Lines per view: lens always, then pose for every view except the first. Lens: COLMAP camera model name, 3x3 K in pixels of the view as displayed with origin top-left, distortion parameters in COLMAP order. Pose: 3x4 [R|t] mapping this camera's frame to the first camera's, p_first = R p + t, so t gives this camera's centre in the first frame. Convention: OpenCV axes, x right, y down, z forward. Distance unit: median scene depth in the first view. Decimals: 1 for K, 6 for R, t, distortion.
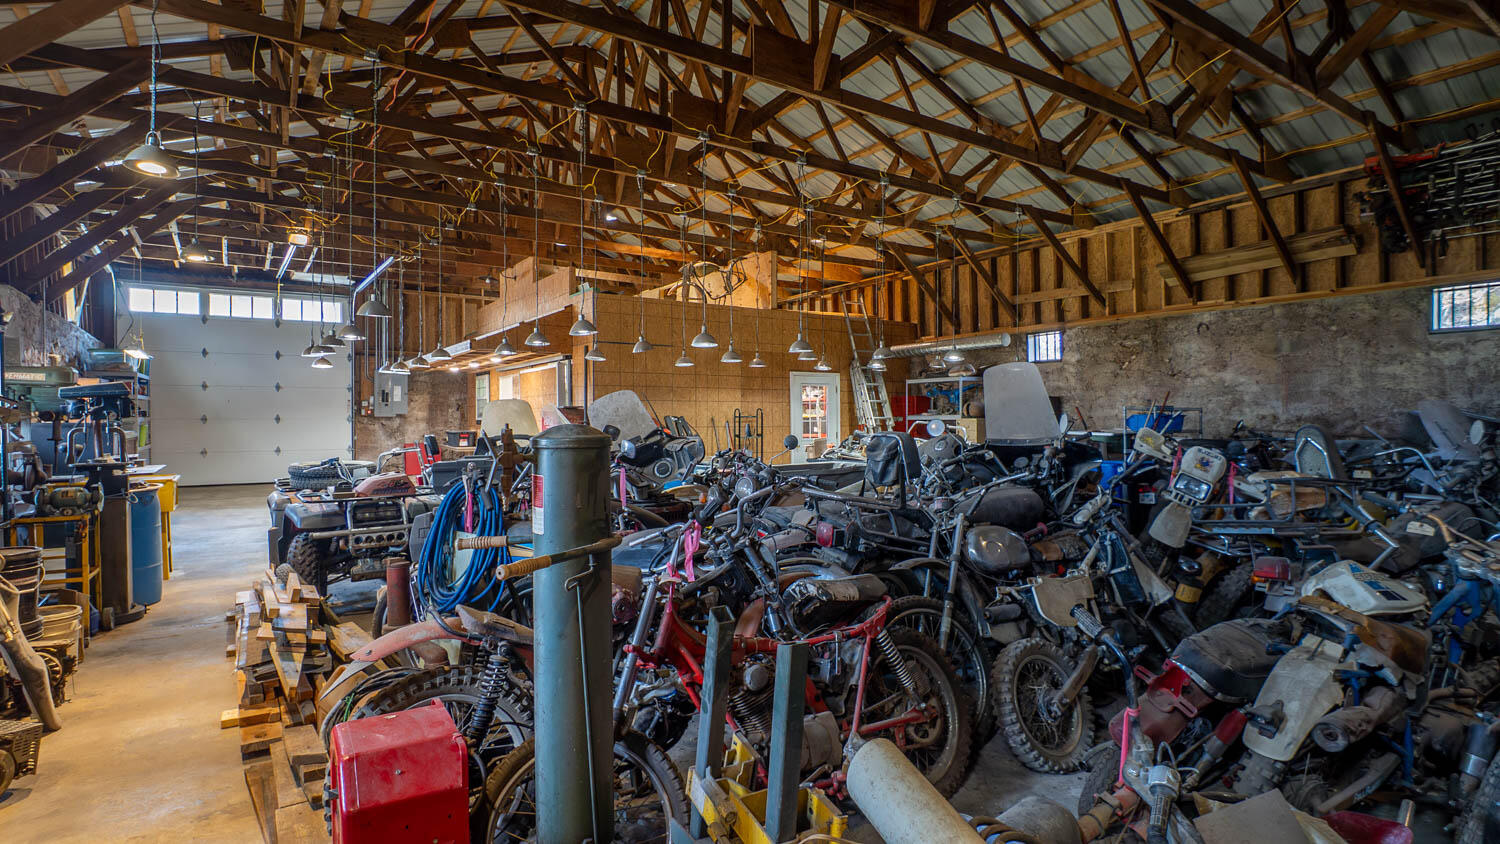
lens RADIAL K [[773.1, 0, 758.7], [0, 773.1, 420.7], [0, 0, 1]] dist [-0.003455, -0.012296]
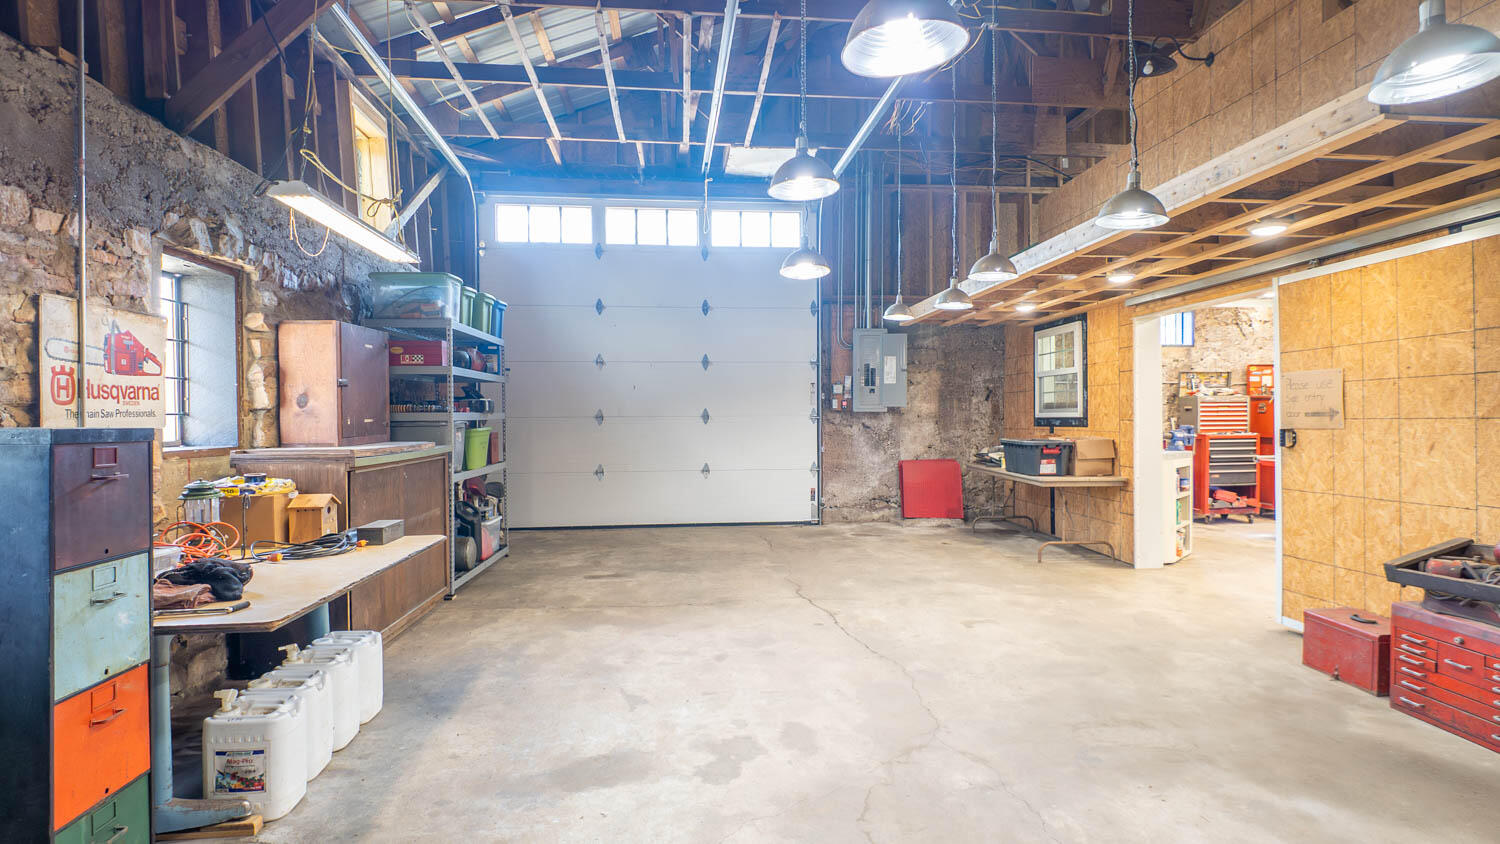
lens RADIAL K [[773.1, 0, 753.4], [0, 773.1, 425.6], [0, 0, 1]] dist [-0.003455, -0.012296]
pose [[0.874755, 0.000778, -0.484565, -0.302484], [0.003383, 0.999965, 0.007714, 0.000258], [0.484554, -0.008387, 0.874721, 0.495642]]
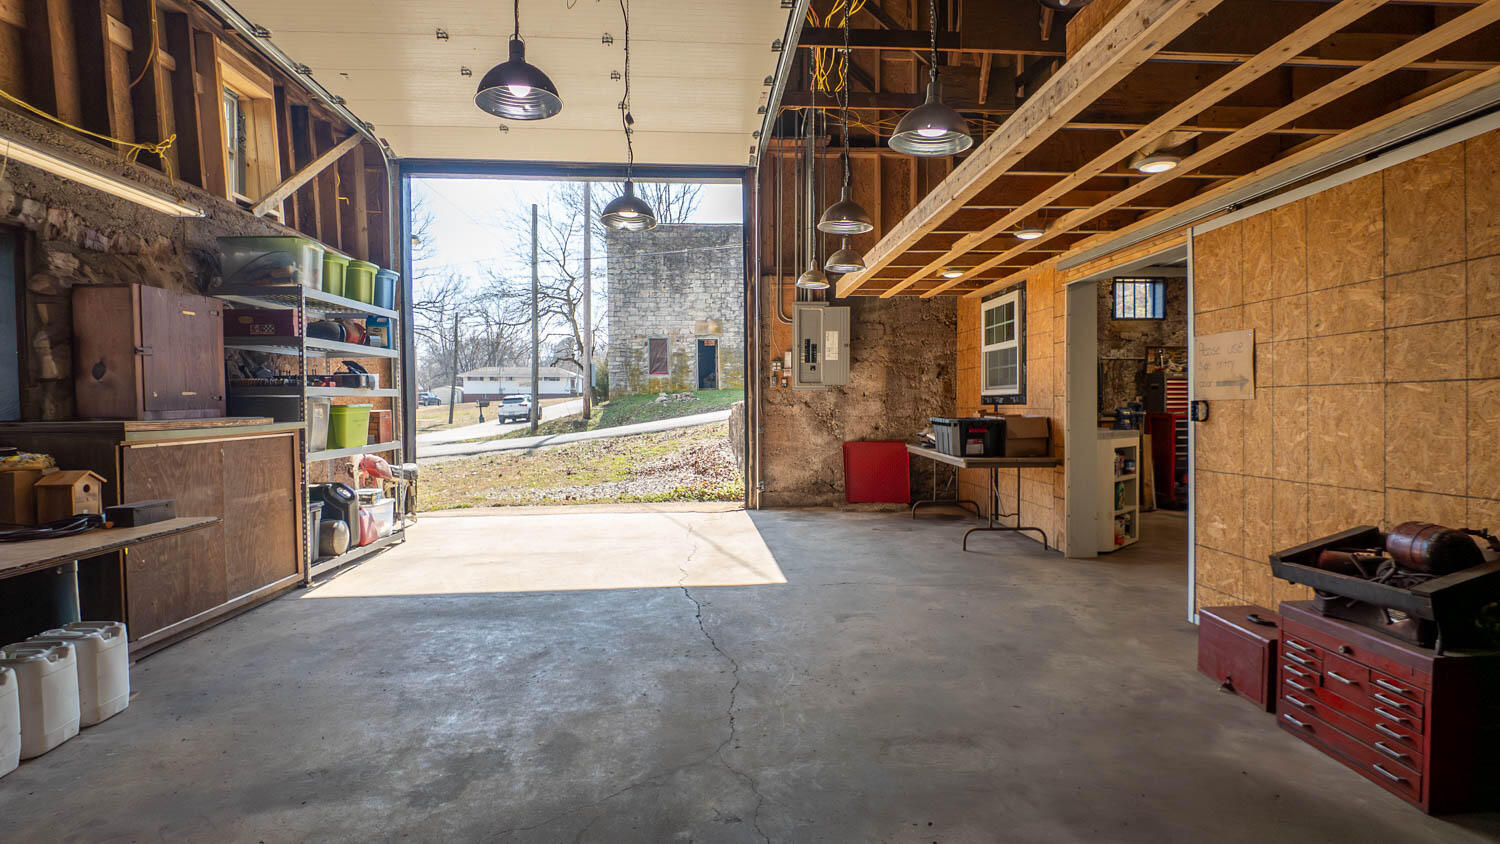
lens RADIAL K [[773.1, 0, 753.2], [0, 773.1, 424.4], [0, 0, 1]] dist [-0.003455, -0.012296]
pose [[0.858403, 0.008704, -0.512903, -0.260249], [0.004250, 0.999701, 0.024078, 0.005745], [0.512959, -0.022849, 0.858109, 0.555977]]
